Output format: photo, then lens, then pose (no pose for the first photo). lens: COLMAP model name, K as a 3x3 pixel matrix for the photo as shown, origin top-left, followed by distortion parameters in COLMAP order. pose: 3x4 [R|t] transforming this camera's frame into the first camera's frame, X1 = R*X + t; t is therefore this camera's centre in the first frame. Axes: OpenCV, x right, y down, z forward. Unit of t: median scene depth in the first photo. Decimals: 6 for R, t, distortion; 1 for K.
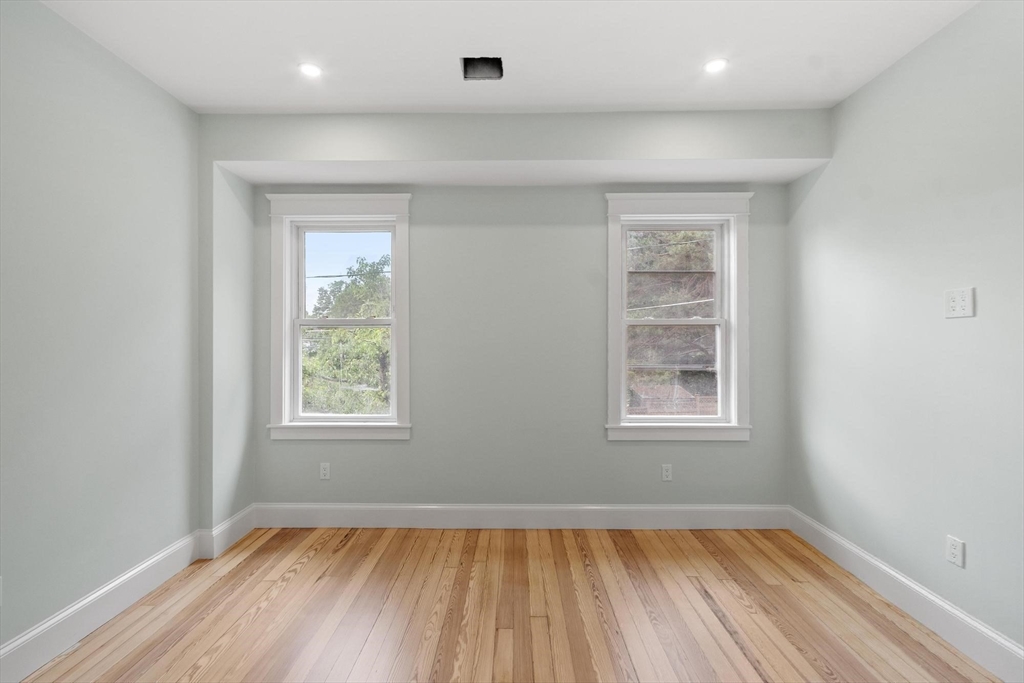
lens RADIAL K [[452.0, 0, 507.4], [0, 452.0, 339.9], [0, 0, 1]] dist [0.003361, -0.000600]
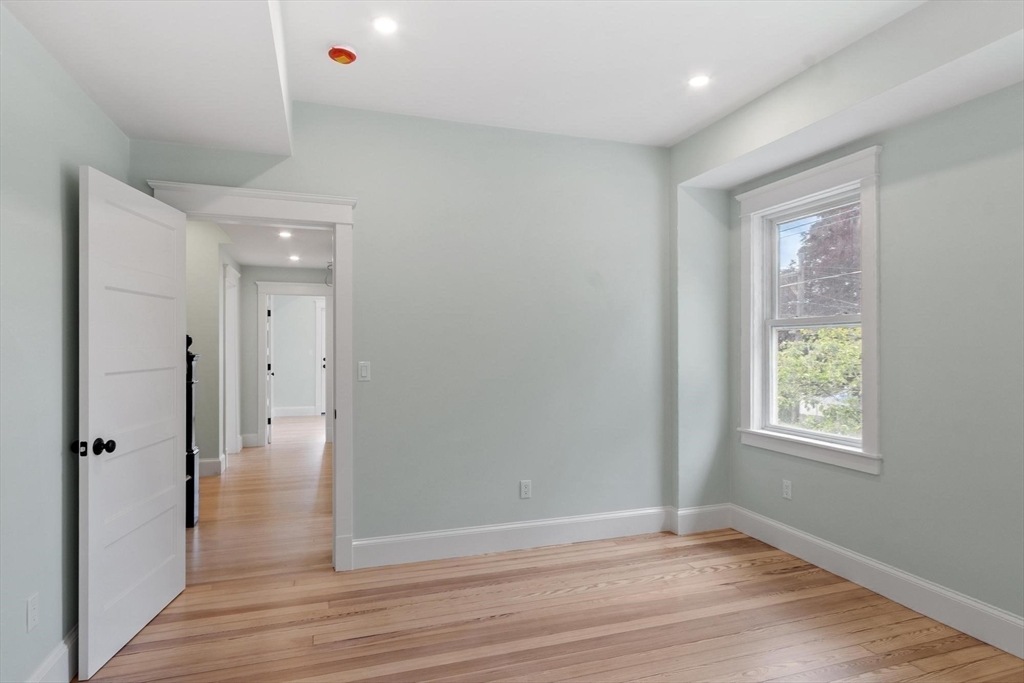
lens RADIAL K [[536.7, 0, 495.1], [0, 536.7, 341.7], [0, 0, 1]] dist [0.001239, 0.001711]
pose [[0.321868, -0.004705, -0.946773, 0.624749], [0.004884, 0.999983, -0.003309, -0.000326], [0.946772, -0.003559, 0.321886, 0.172944]]
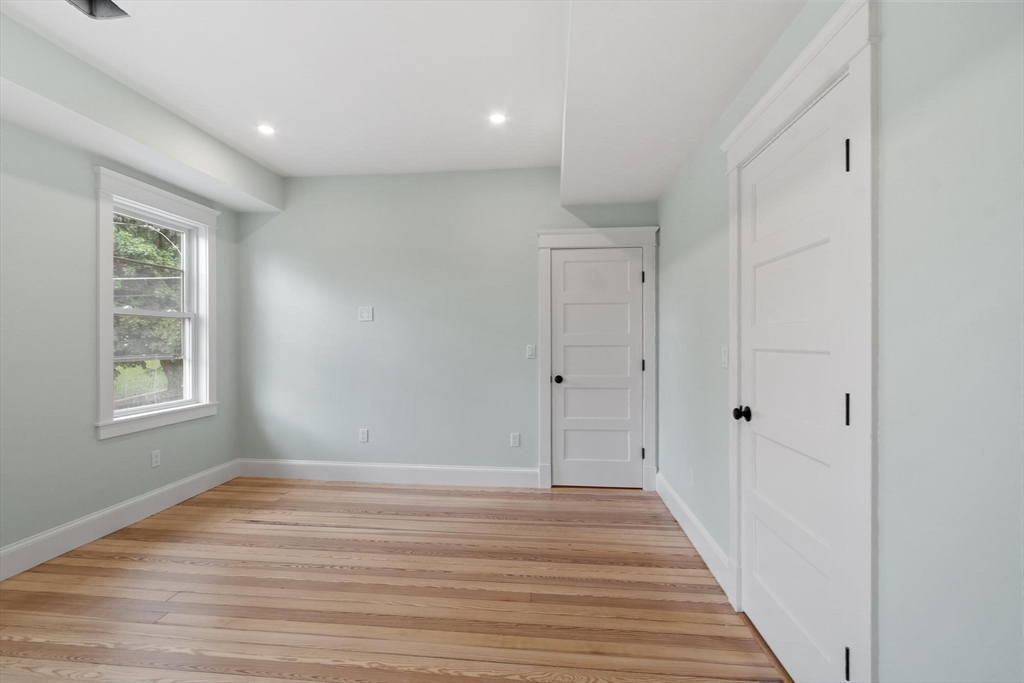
lens RADIAL K [[452.0, 0, 508.3], [0, 452.0, 343.6], [0, 0, 1]] dist [0.003361, -0.000600]
pose [[0.090978, -0.010048, 0.995802, -0.488540], [-0.002387, 0.999944, 0.010308, 0.014505], [-0.995850, -0.003315, 0.090949, 0.084063]]
